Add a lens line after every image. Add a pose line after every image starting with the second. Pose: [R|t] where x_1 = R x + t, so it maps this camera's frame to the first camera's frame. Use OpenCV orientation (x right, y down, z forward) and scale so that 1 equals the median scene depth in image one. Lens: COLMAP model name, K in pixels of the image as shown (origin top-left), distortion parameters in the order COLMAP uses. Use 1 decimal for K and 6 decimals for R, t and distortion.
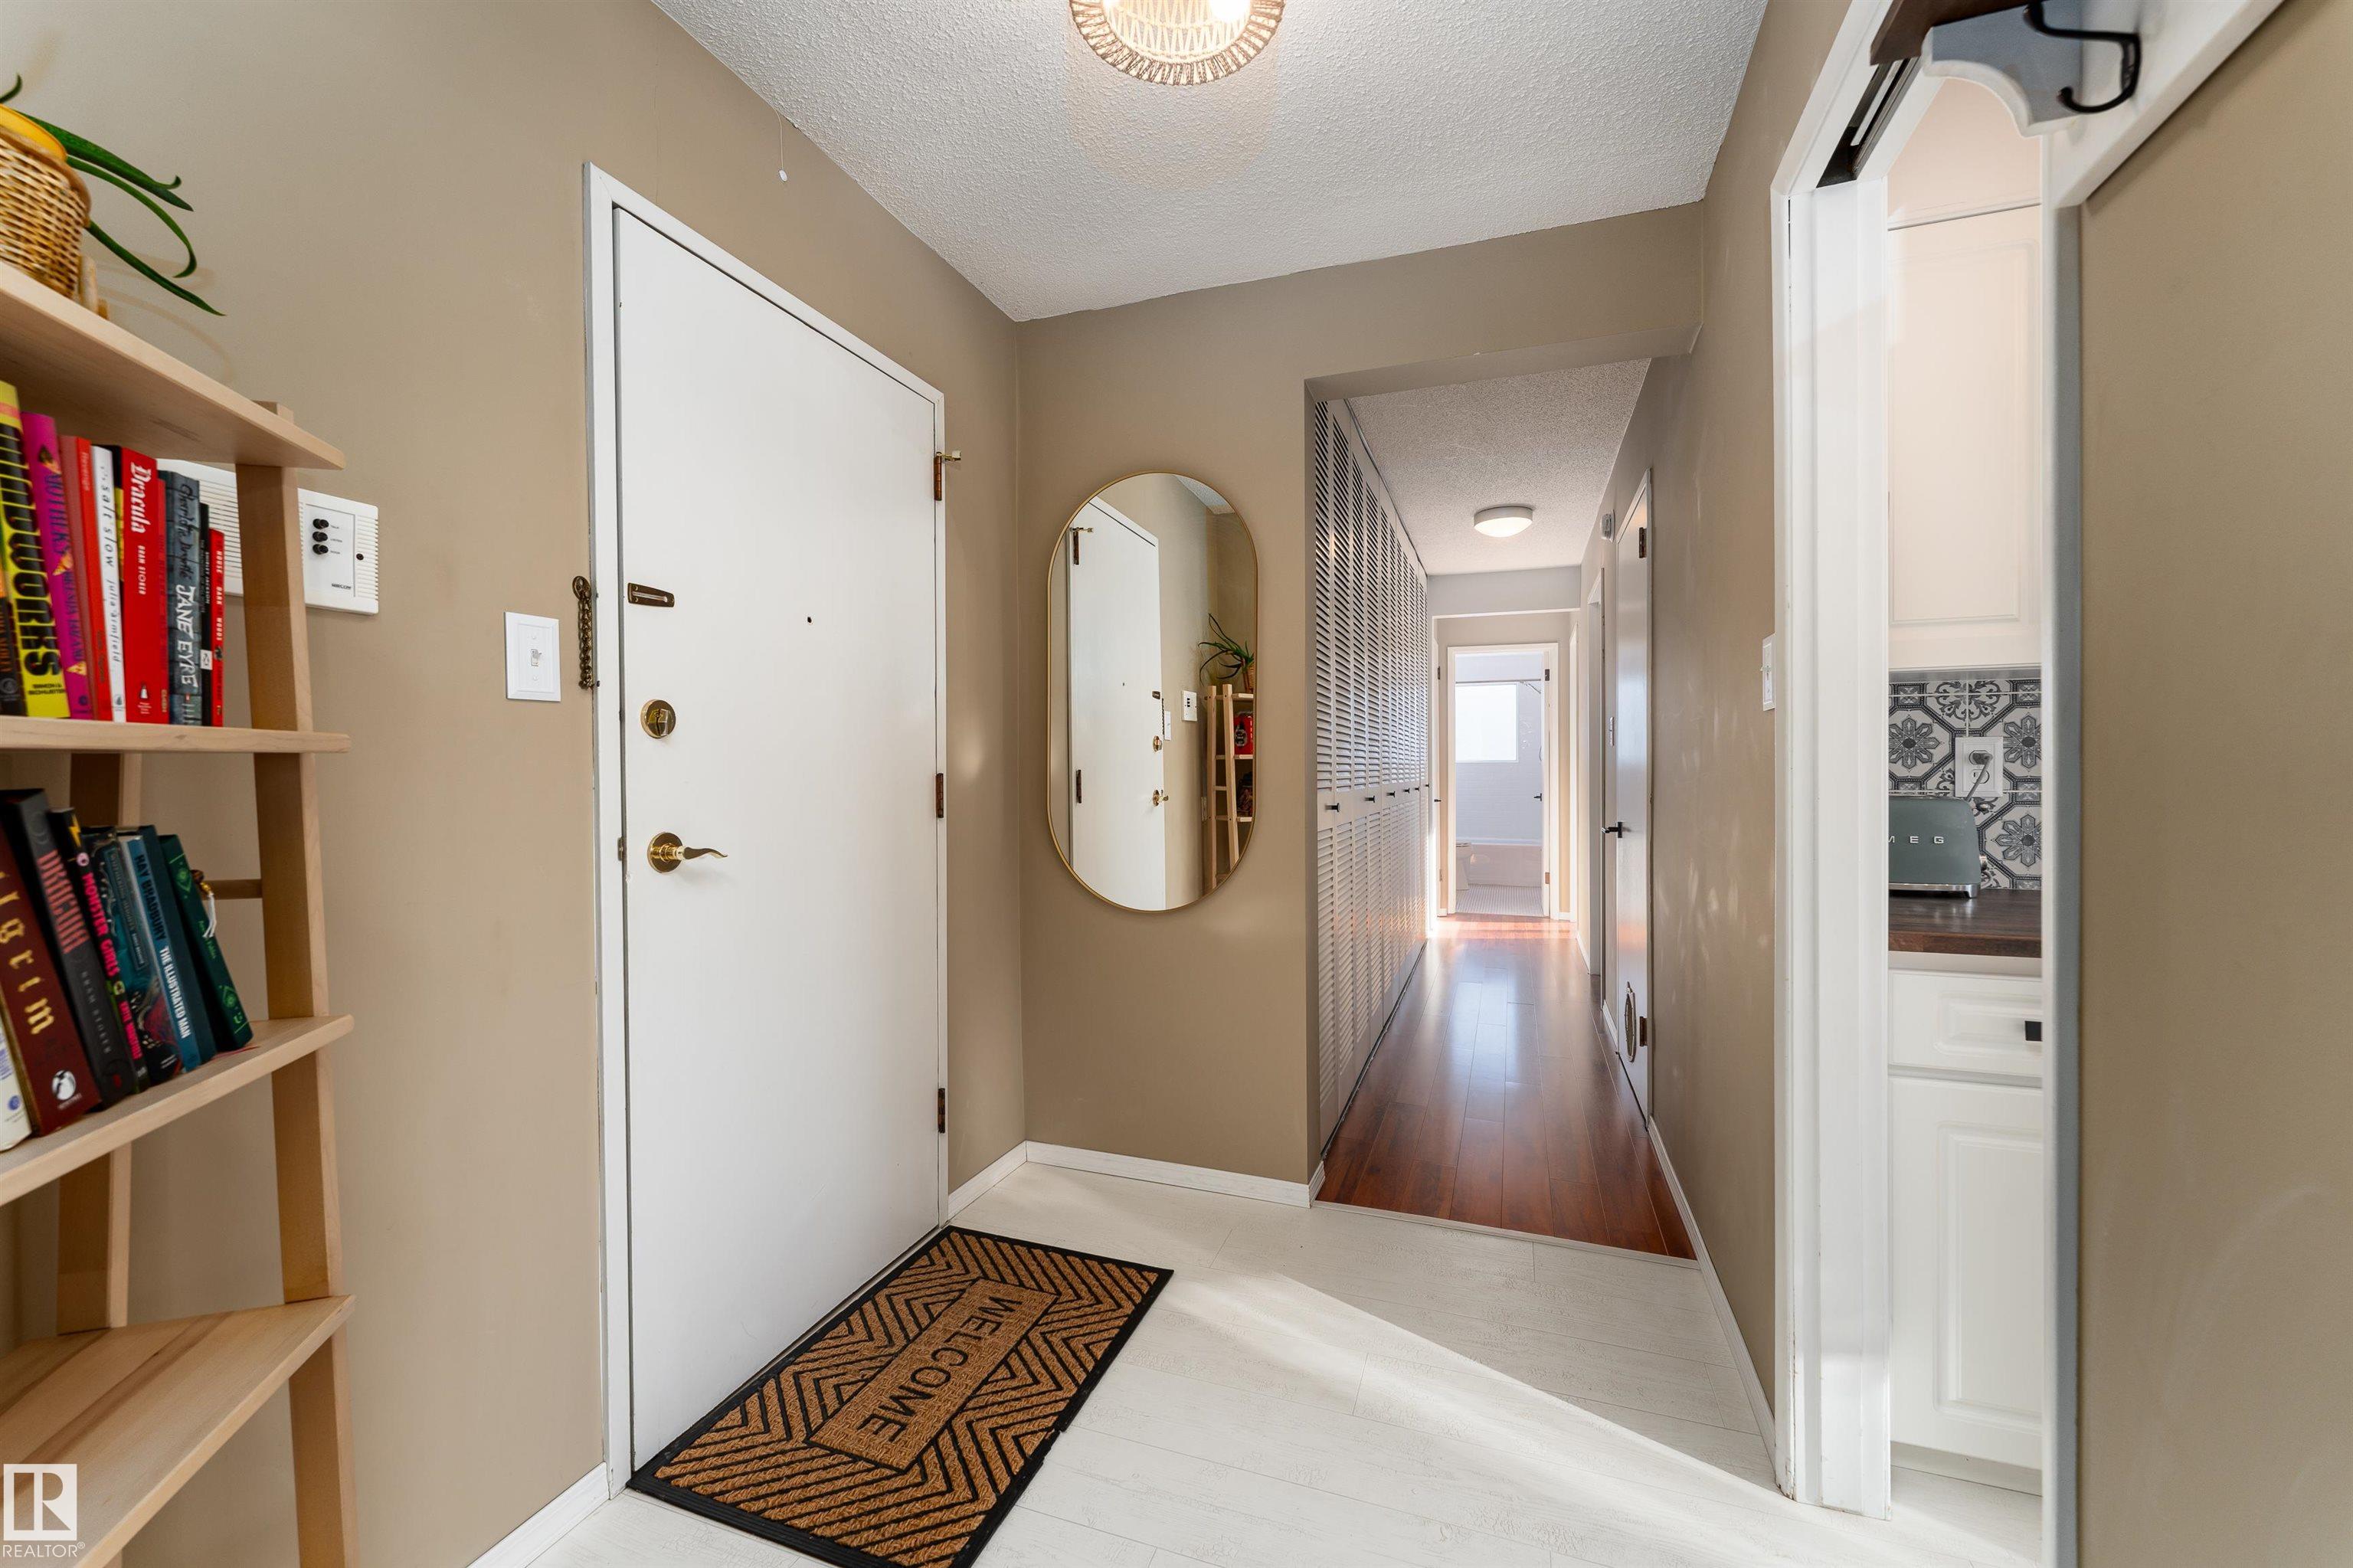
lens RADIAL K [[936.3, 0, 1168.5], [0, 936.3, 778.7], [0, 0, 1]] dist [-0.001958, -0.000182]
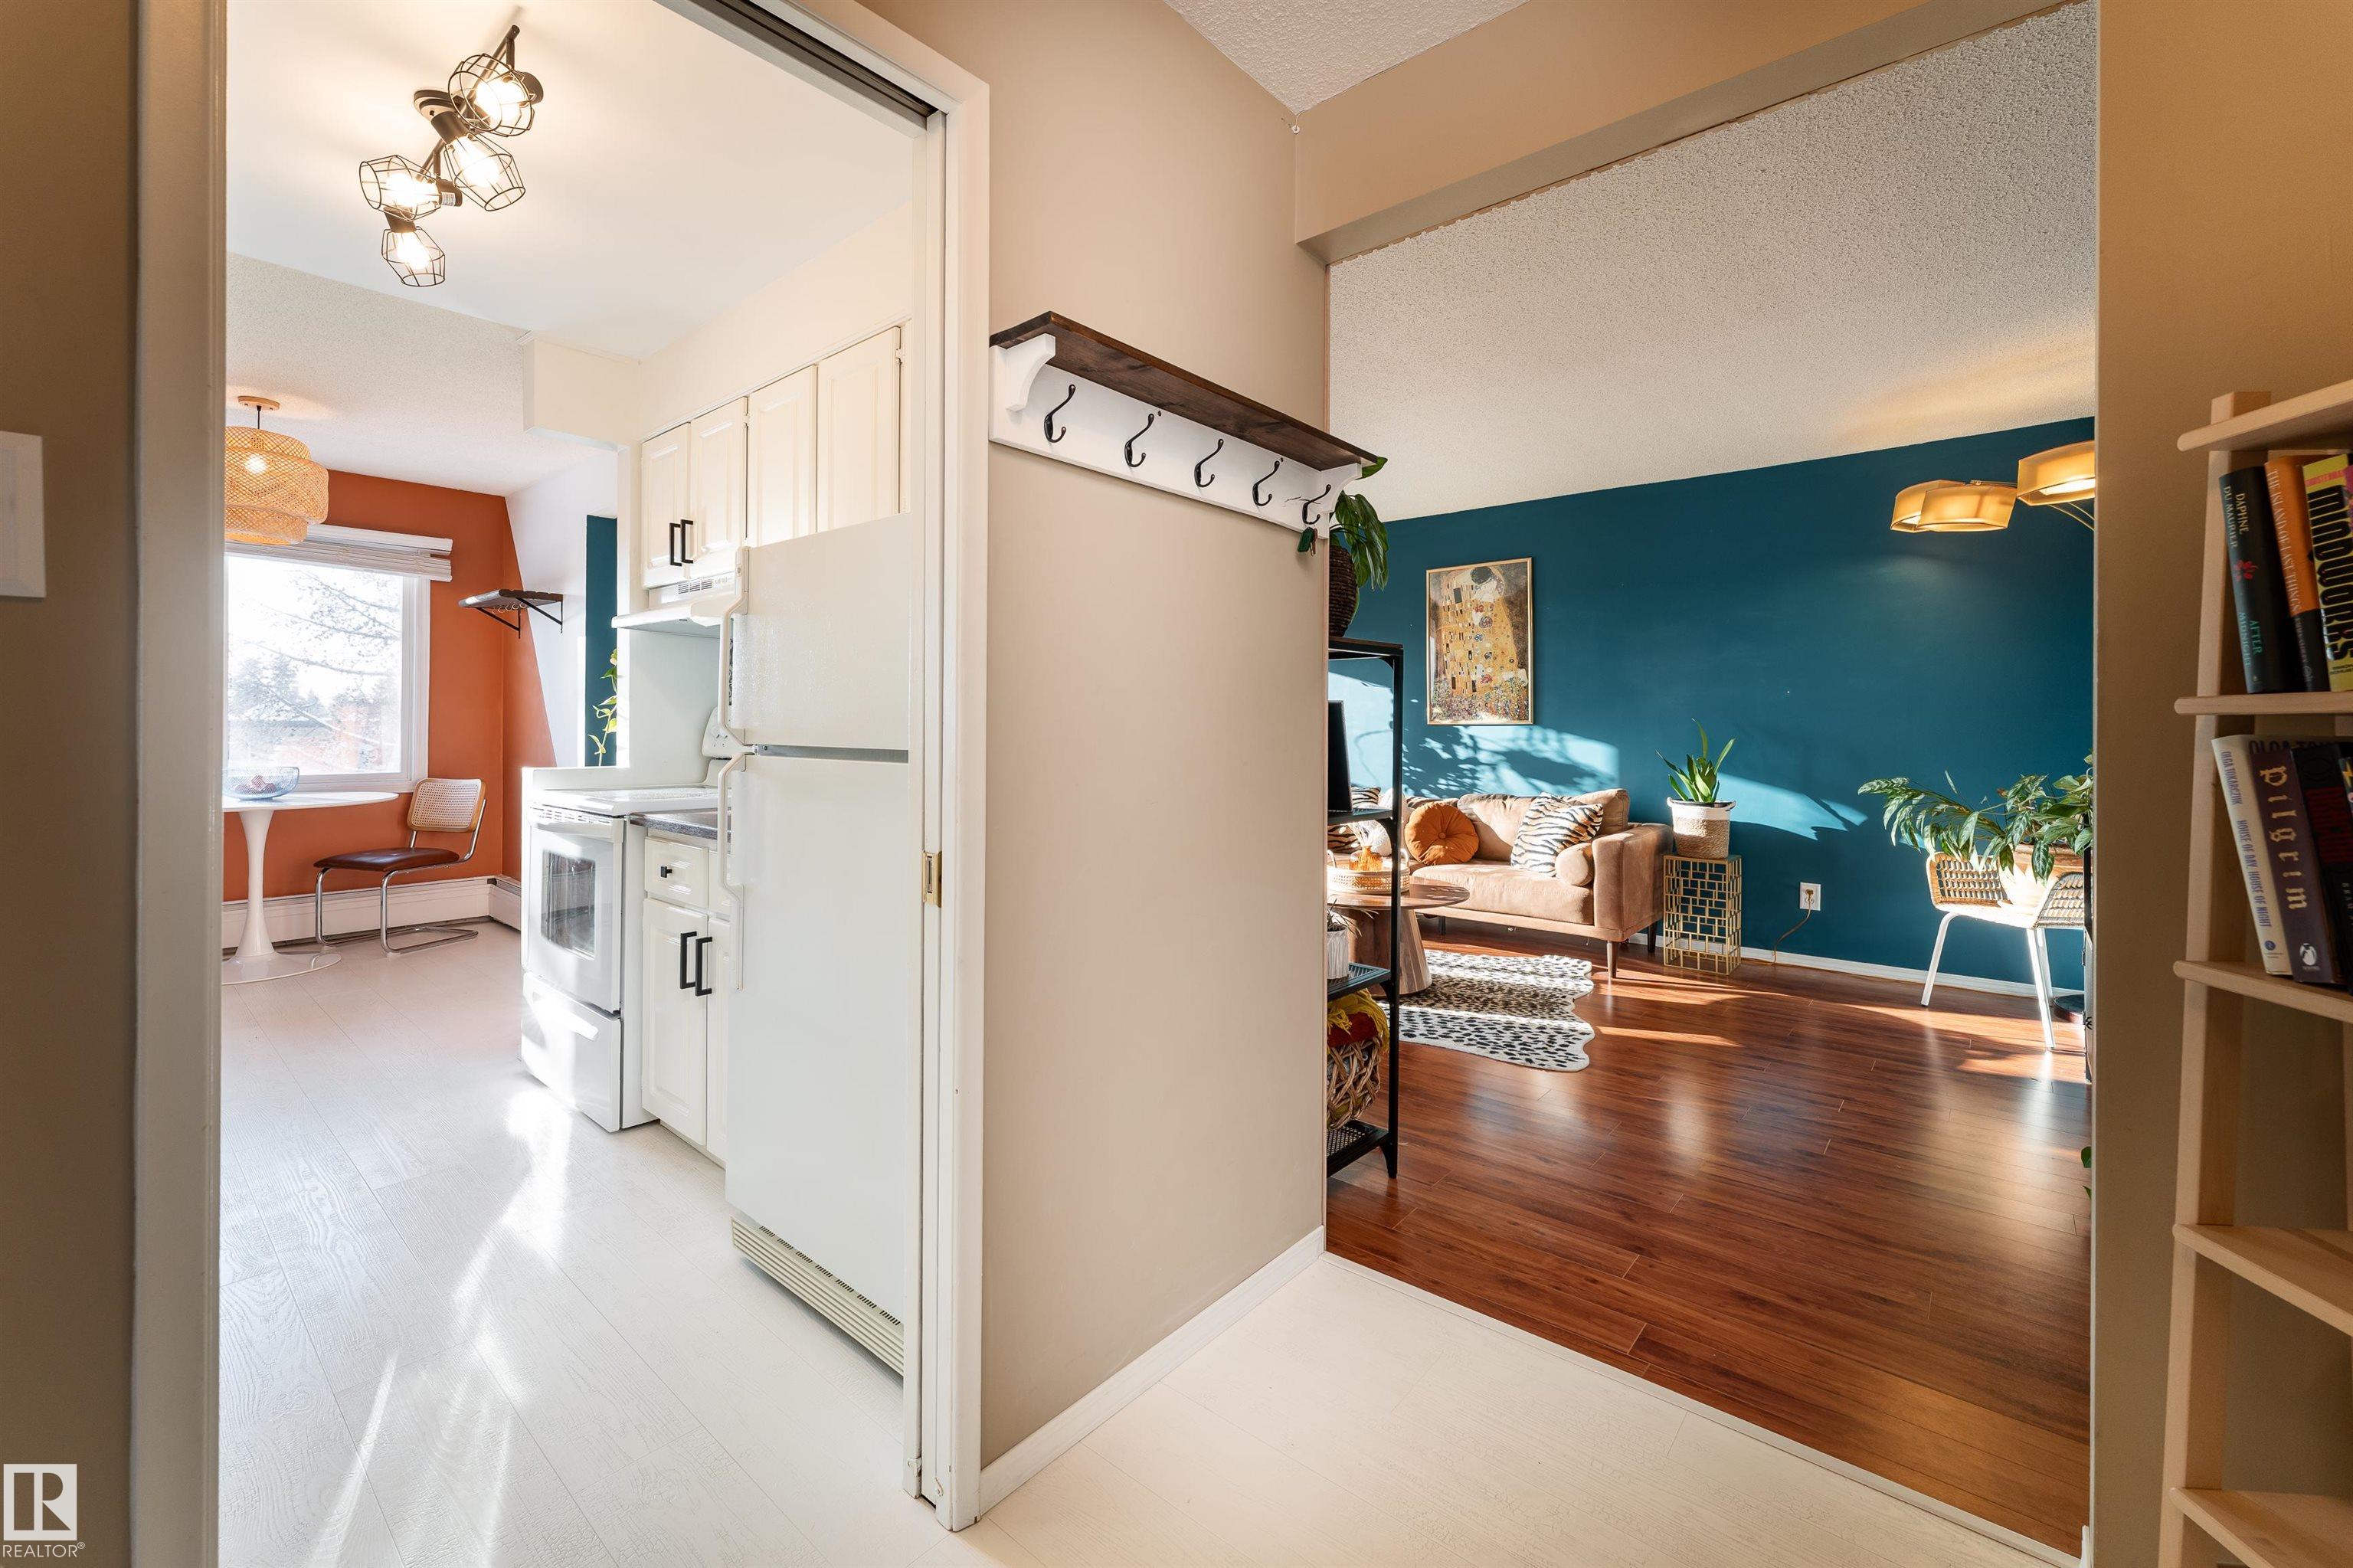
lens RADIAL K [[962.6, 0, 1172.4], [0, 962.6, 727.1], [0, 0, 1]] dist [-0.002653, -0.000136]
pose [[-0.934919, 0.000159, 0.354860, -0.035726], [0.004130, 0.999937, 0.010433, -0.011240], [-0.354836, 0.011220, -0.934861, 1.000062]]
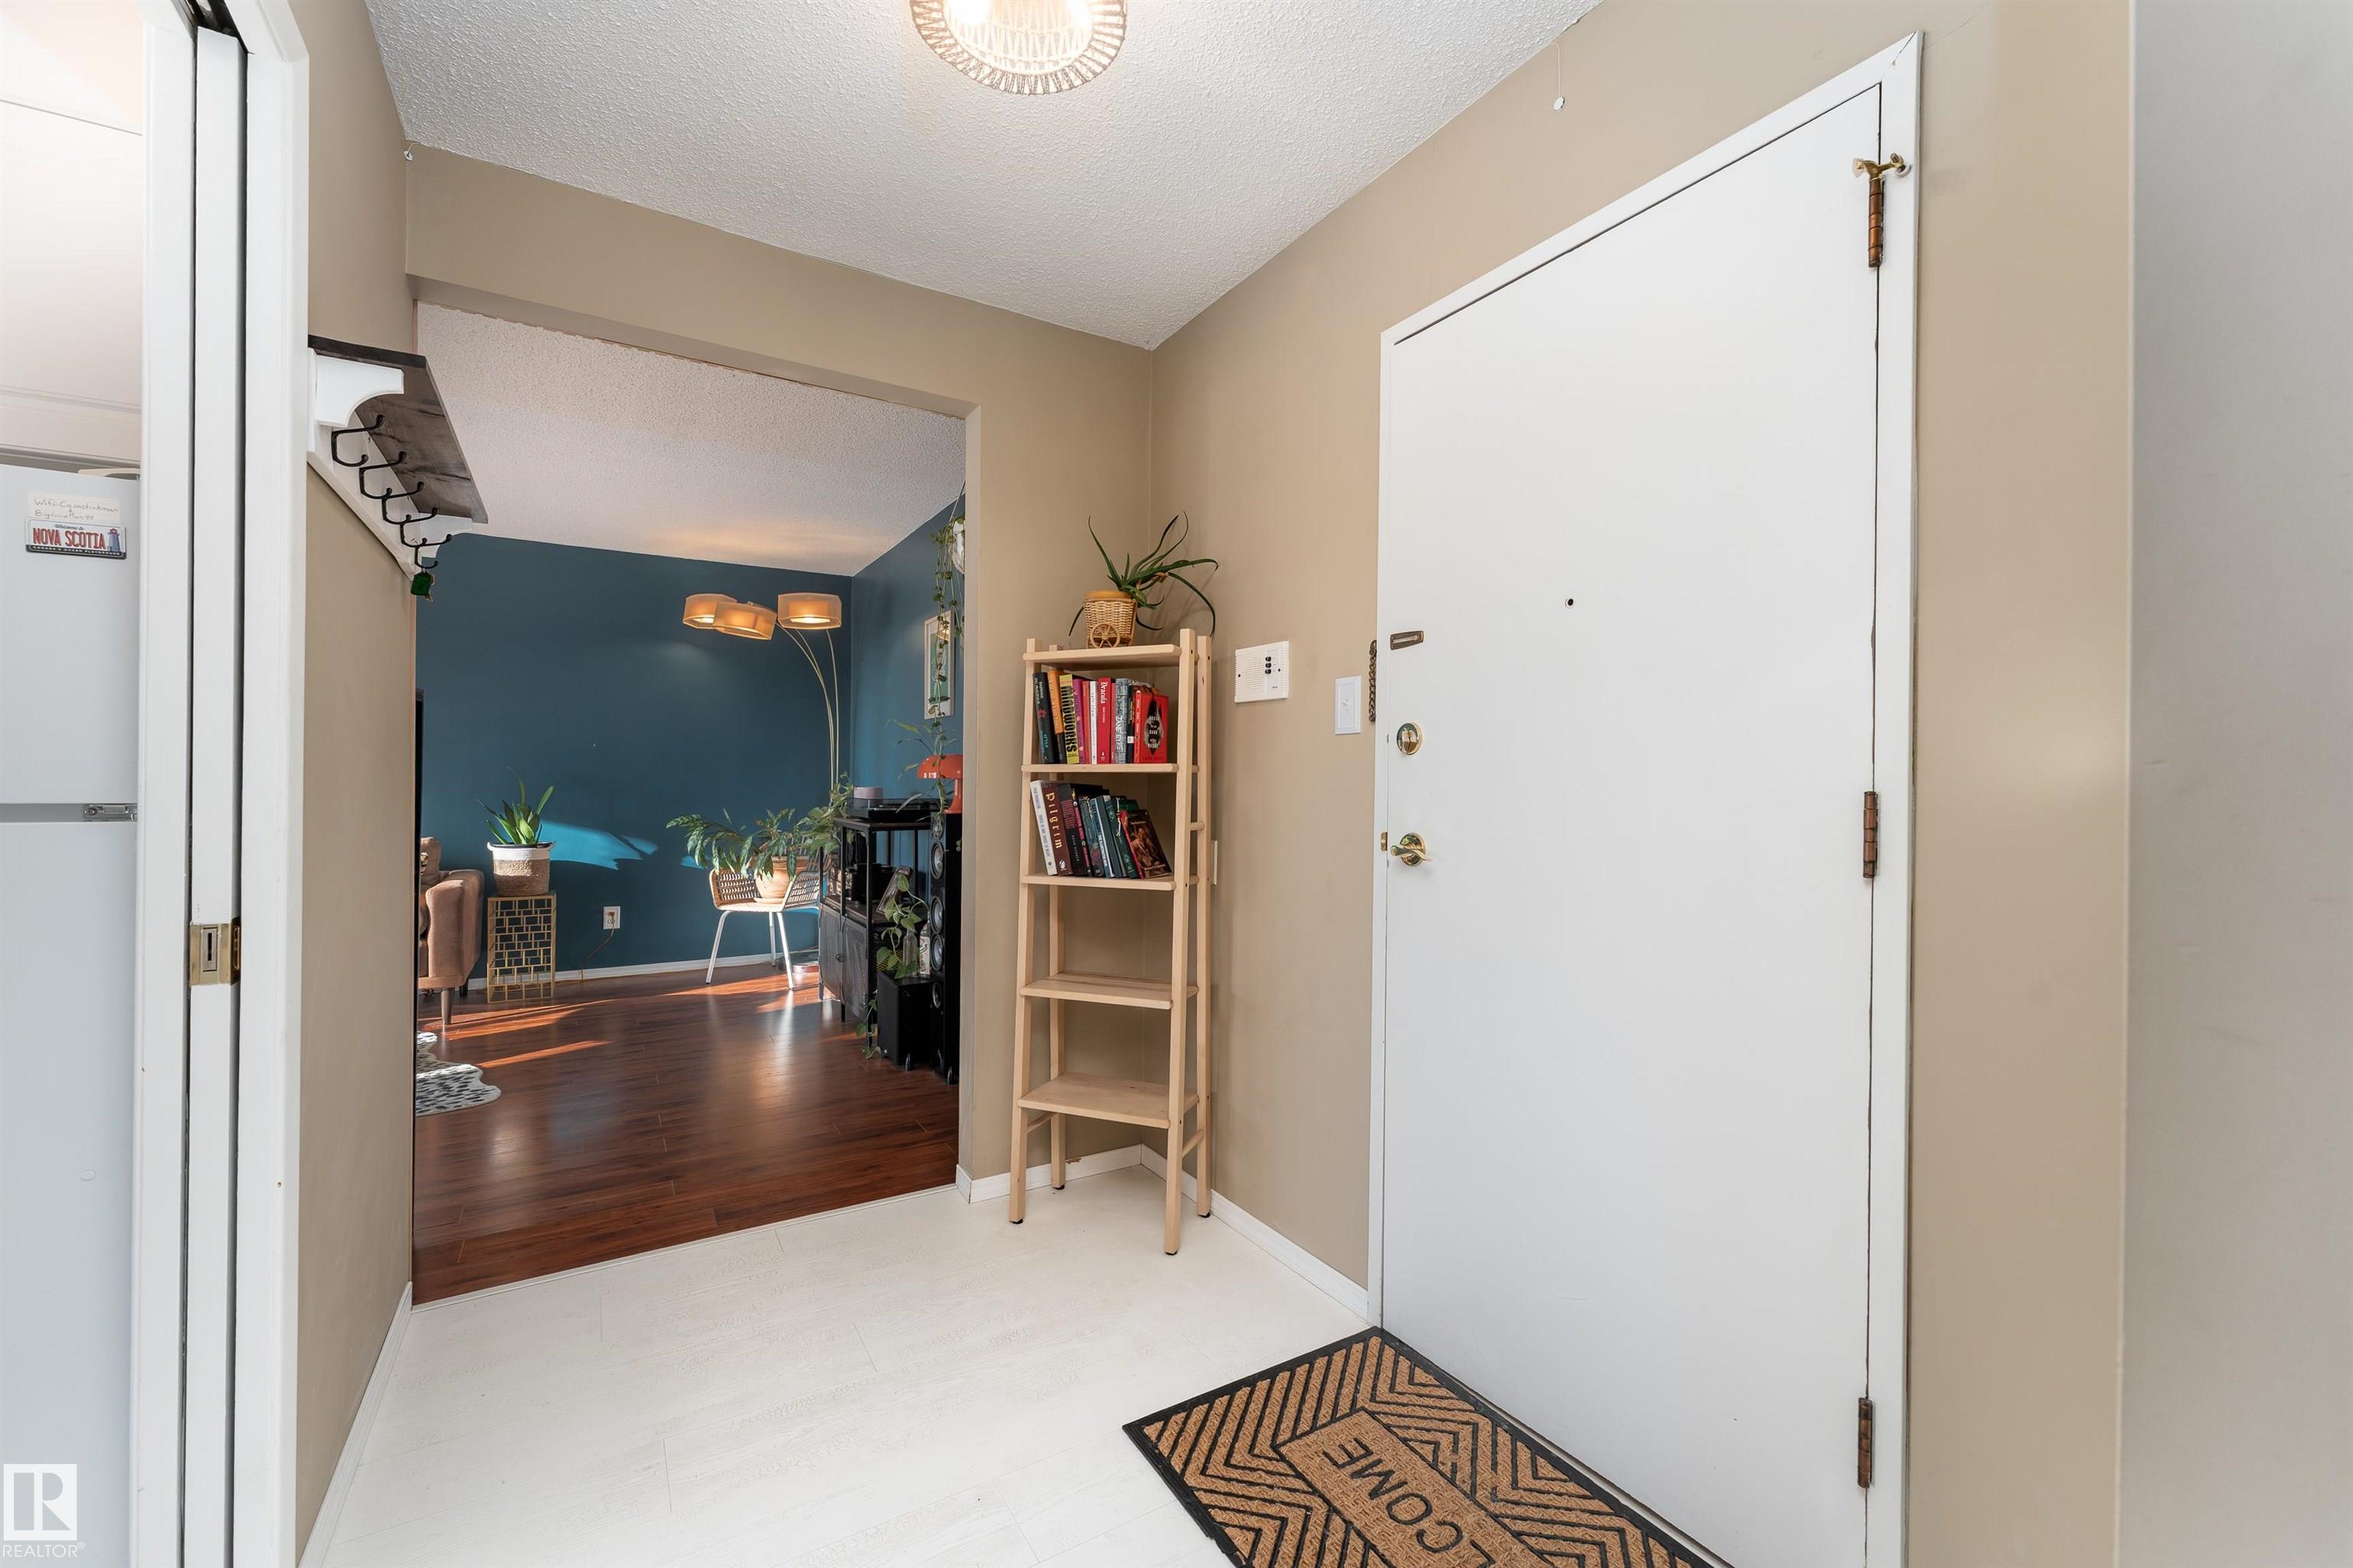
lens RADIAL K [[942.6, 0, 1176.7], [0, 942.6, 791.3], [0, 0, 1]] dist [0.000187, 0.000065]
pose [[-0.617642, 0.005802, -0.786438, 0.488685], [-0.015264, 0.999696, 0.019364, -0.012006], [0.786311, 0.023964, -0.617366, 1.232706]]
